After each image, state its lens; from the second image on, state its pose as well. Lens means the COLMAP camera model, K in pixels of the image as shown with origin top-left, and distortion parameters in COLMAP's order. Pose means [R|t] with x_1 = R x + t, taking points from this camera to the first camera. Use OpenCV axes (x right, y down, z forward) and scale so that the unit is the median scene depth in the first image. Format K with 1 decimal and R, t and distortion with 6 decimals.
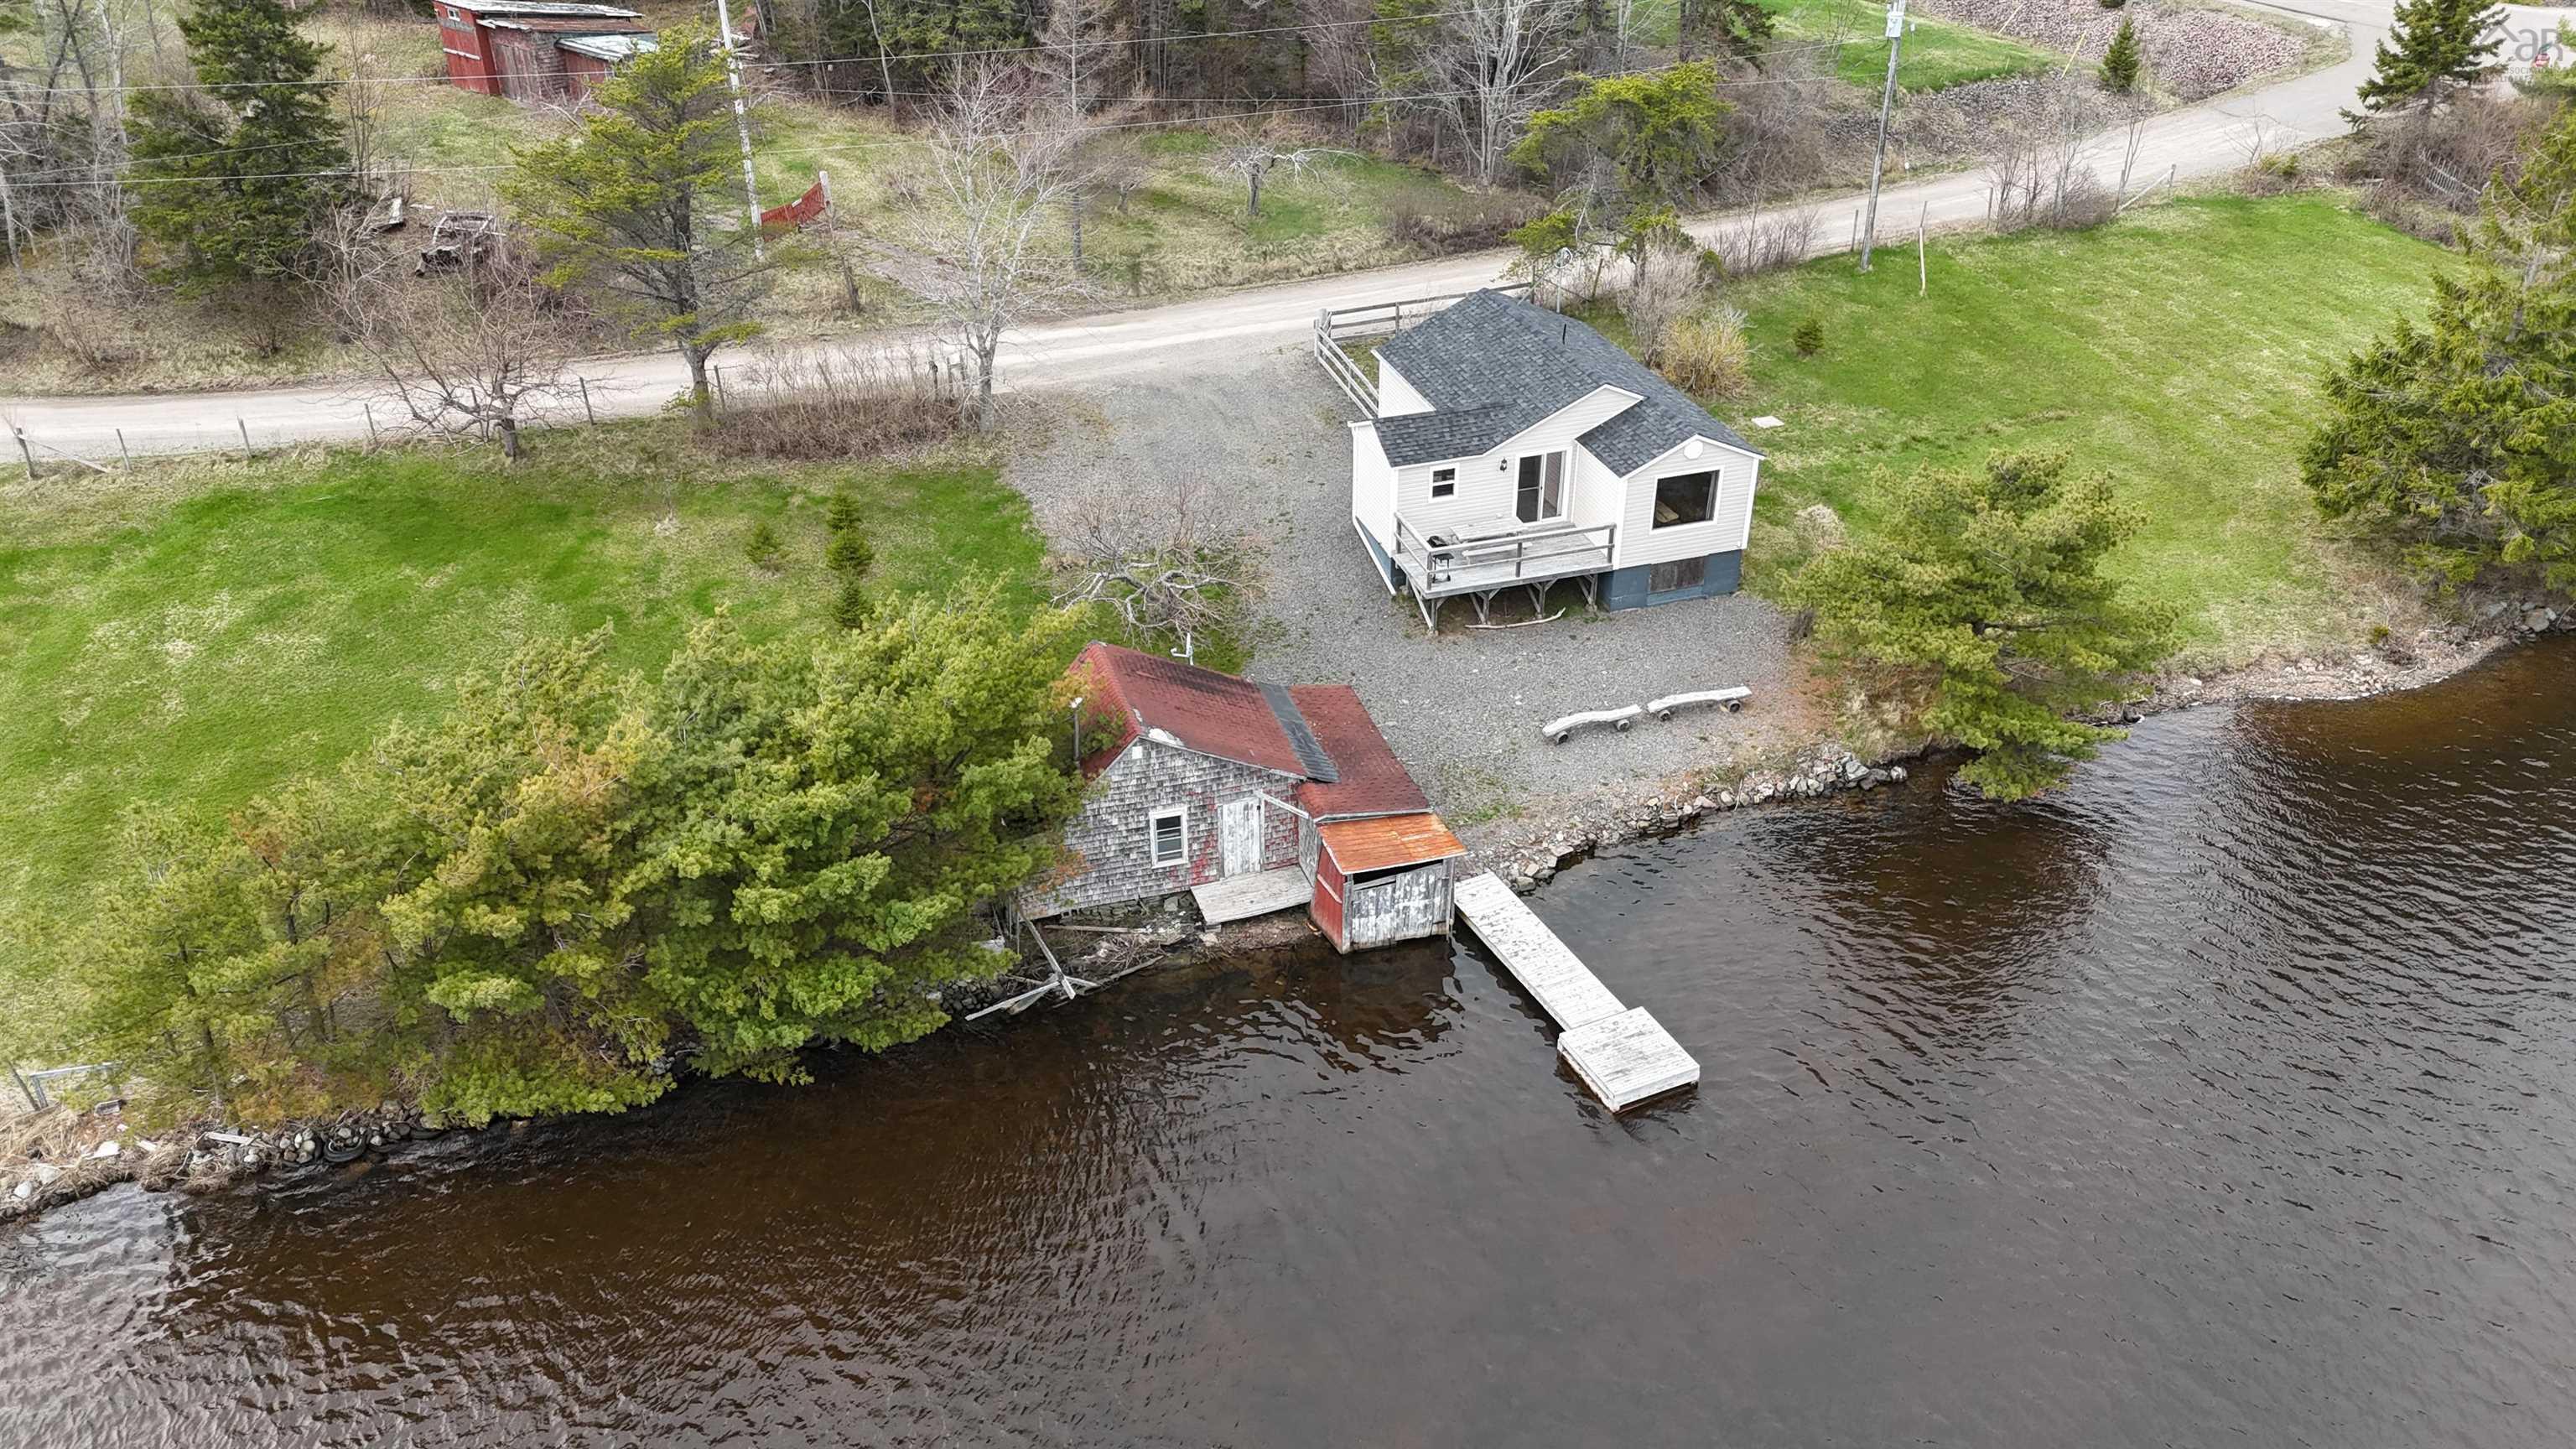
lens RADIAL K [[1882.1, 0, 1311.7], [0, 1882.1, 729.4], [0, 0, 1]] dist [0.063907, -0.059268]
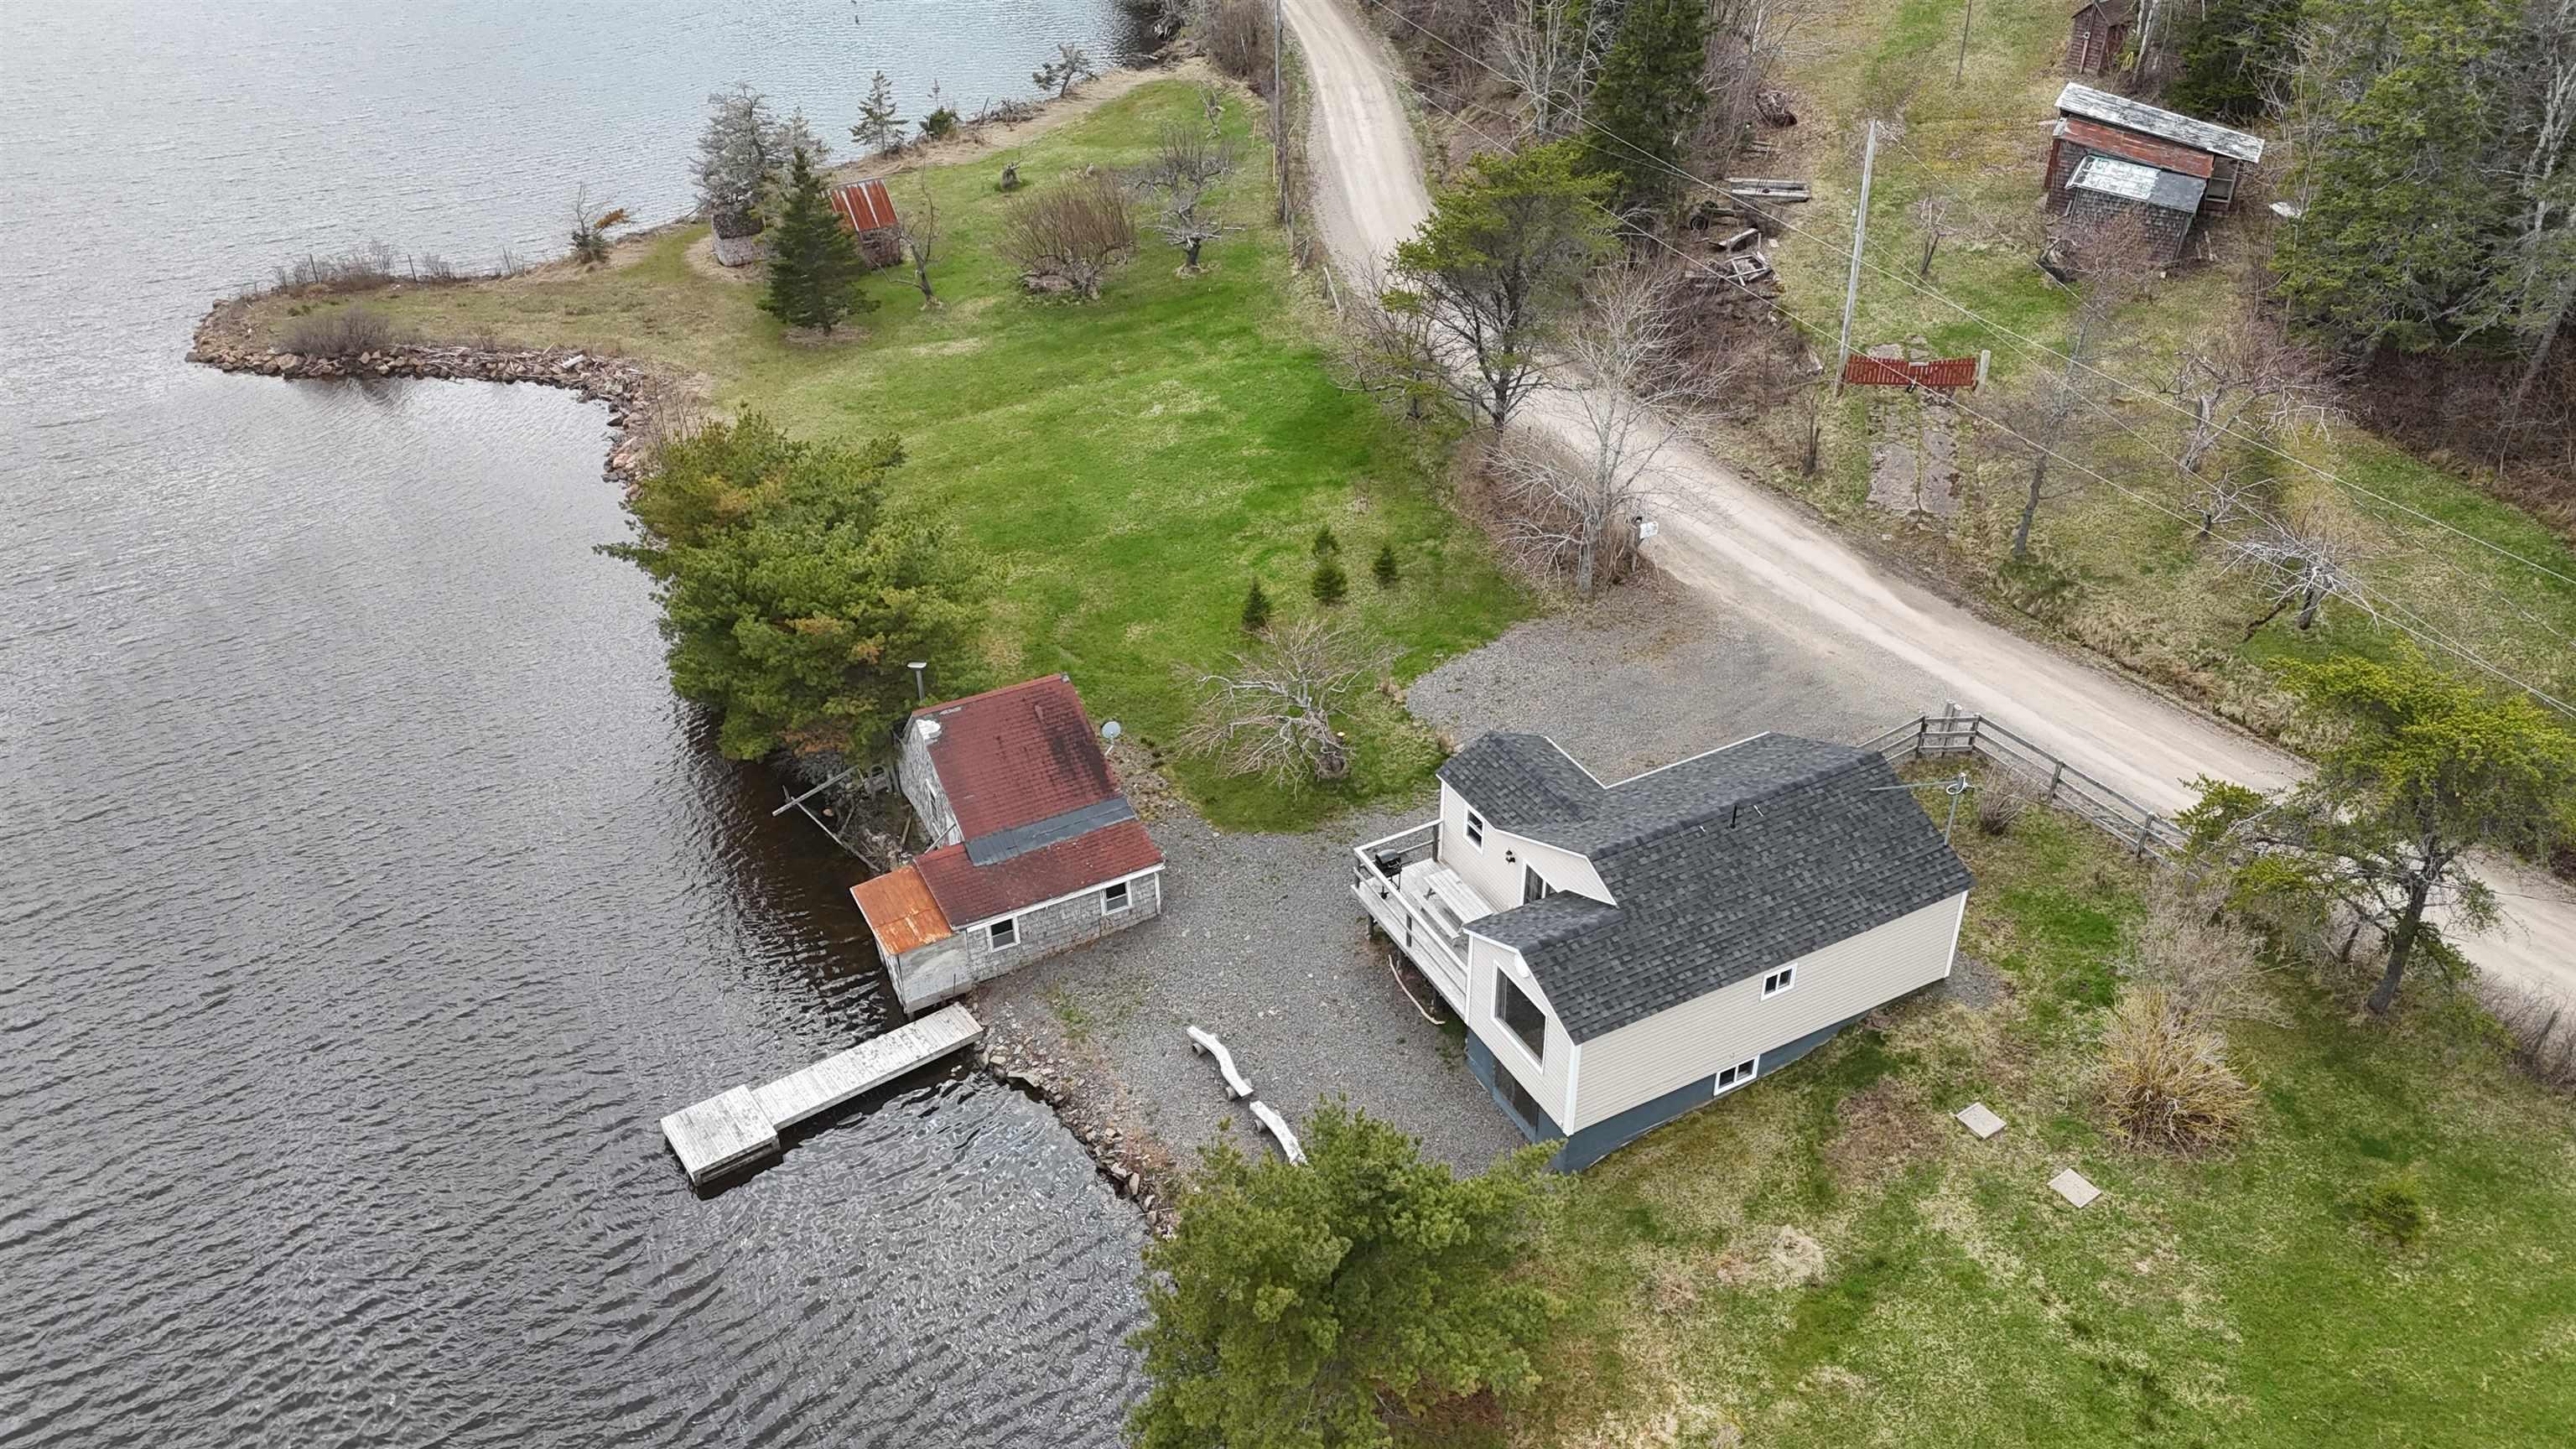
lens RADIAL K [[1882.1, 0, 1301.0], [0, 1882.1, 731.5], [0, 0, 1]] dist [0.063907, -0.059268]
pose [[0.169140, 0.543884, -0.821938, 0.783967], [-0.511580, 0.761259, 0.398459, -0.491051], [0.842423, 0.353092, 0.407000, 0.555216]]
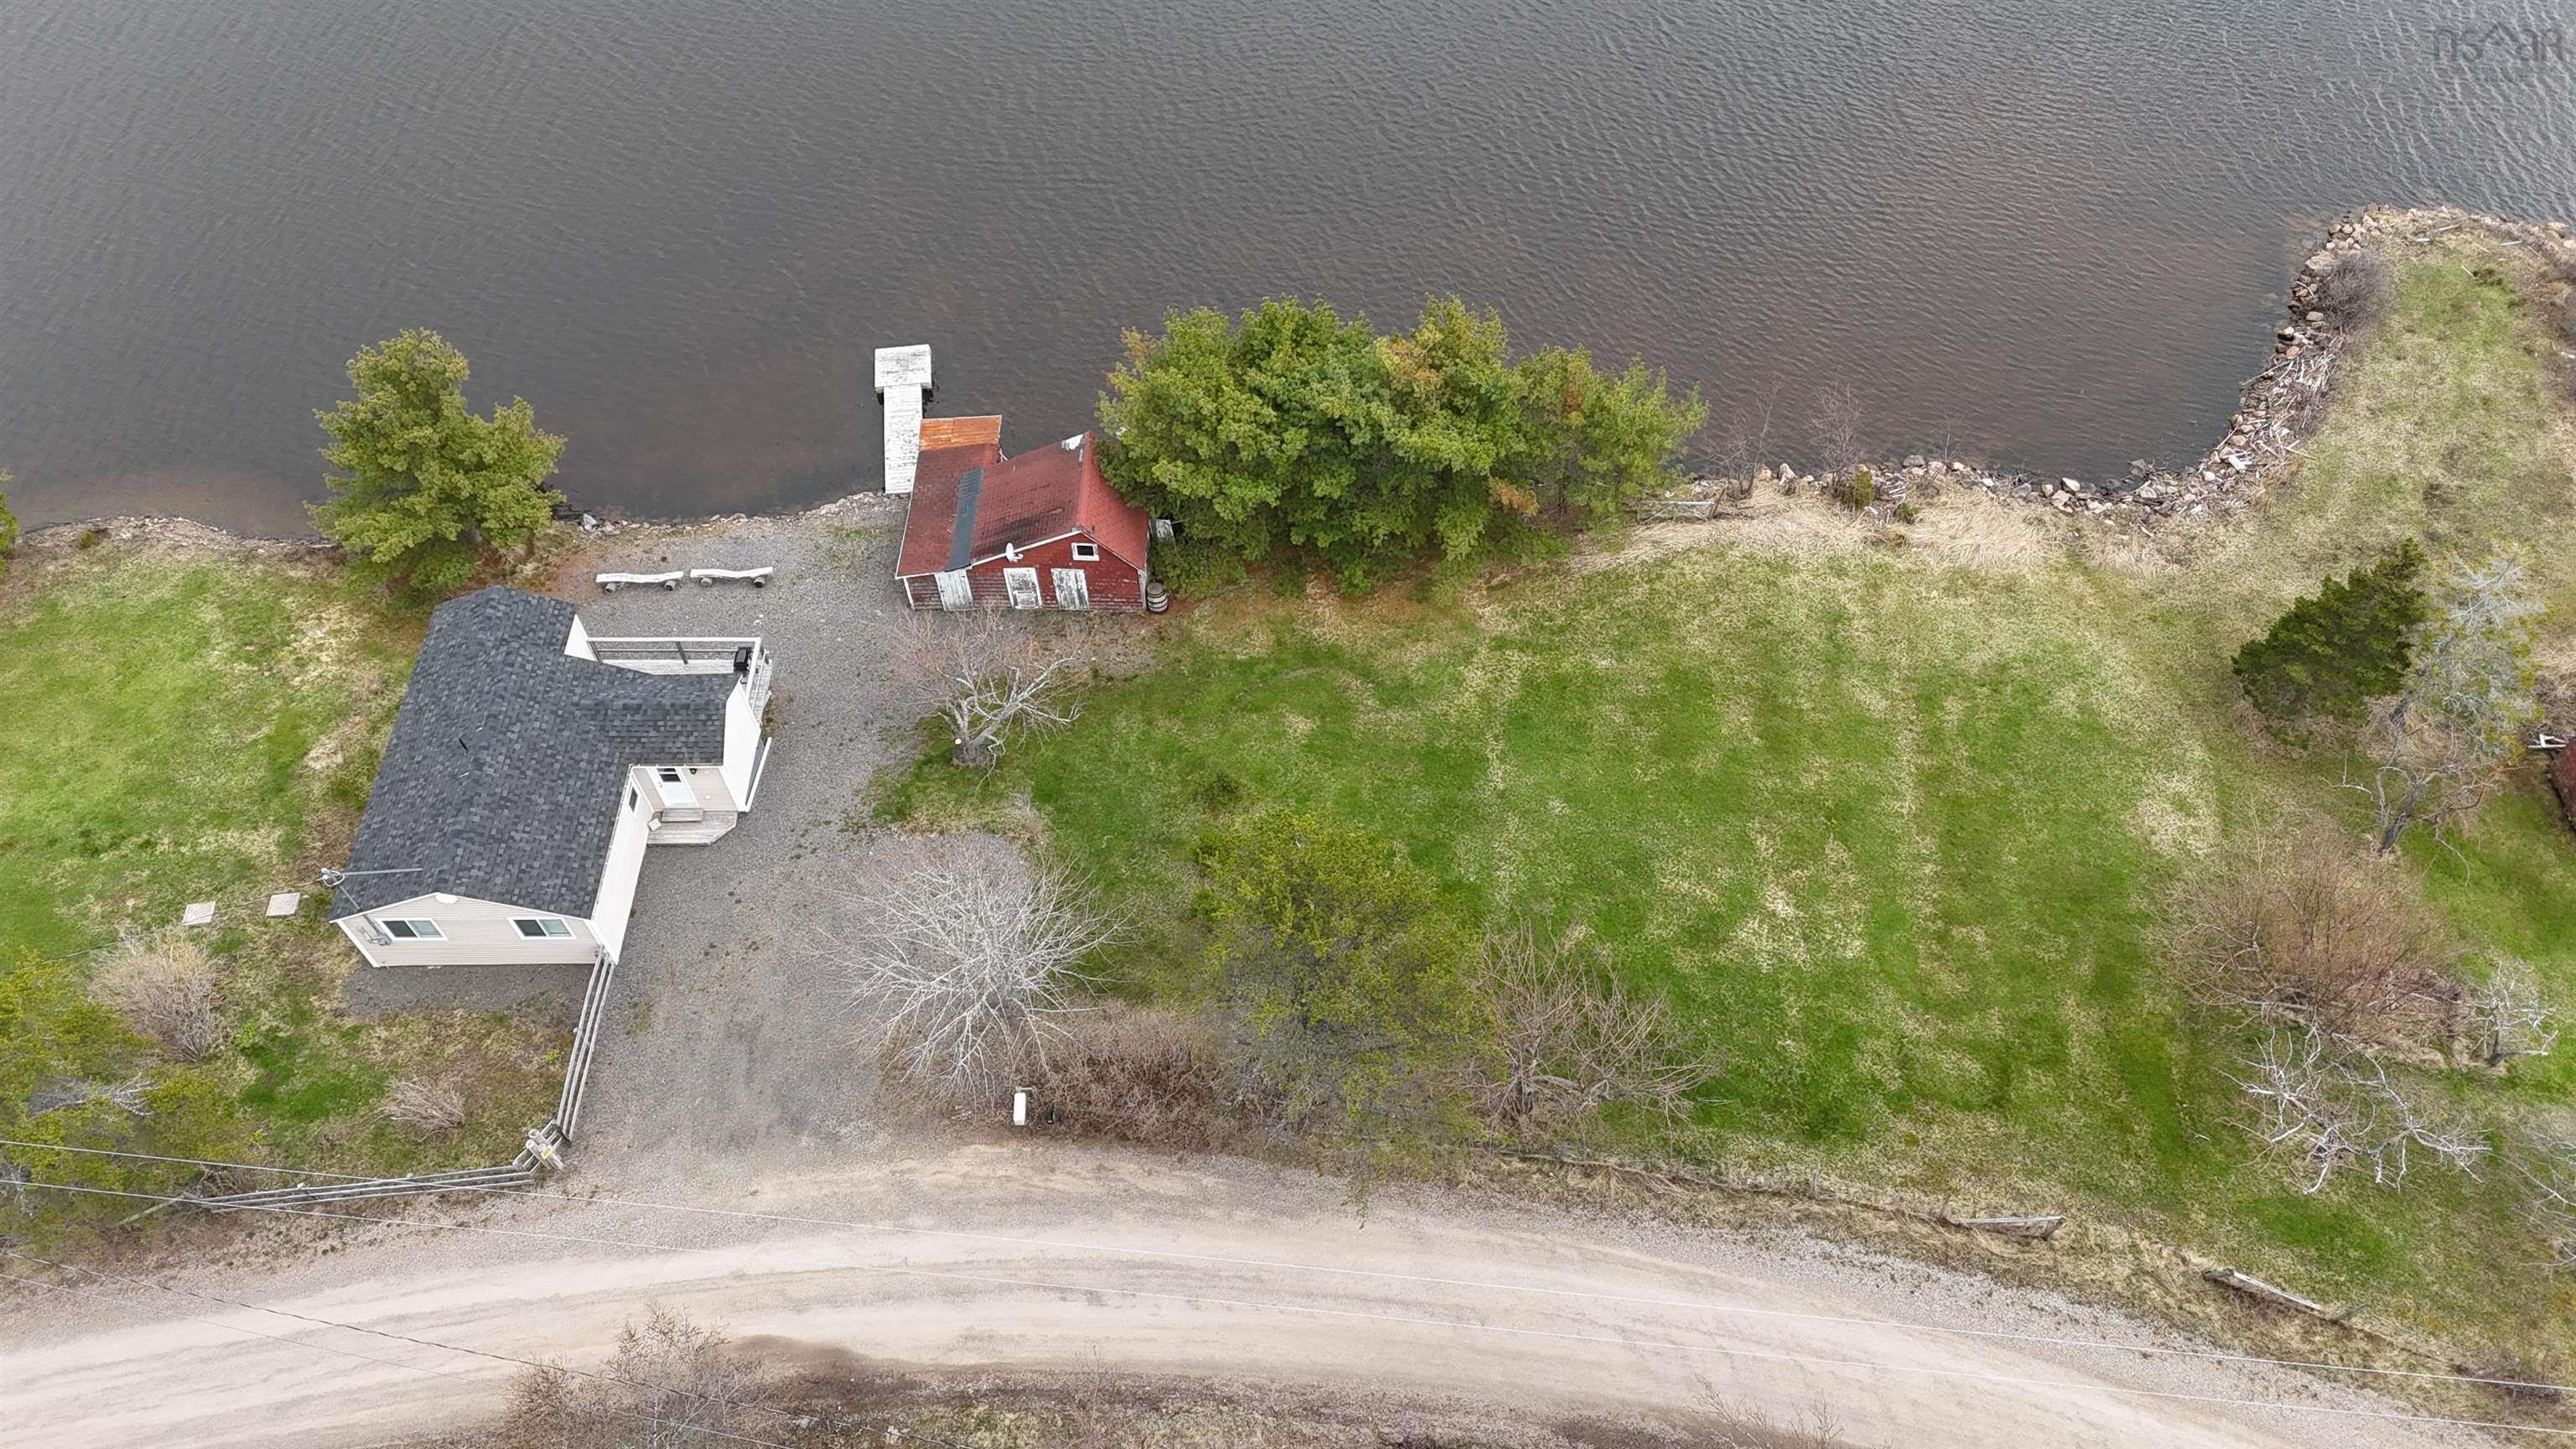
lens RADIAL K [[1882.1, 0, 1304.4], [0, 1882.1, 720.8], [0, 0, 1]] dist [0.063907, -0.059268]
pose [[-0.948695, -0.251719, 0.191353, -0.494478], [0.173132, 0.092856, 0.980512, -1.176786], [-0.264582, 0.963335, -0.044512, 0.986202]]
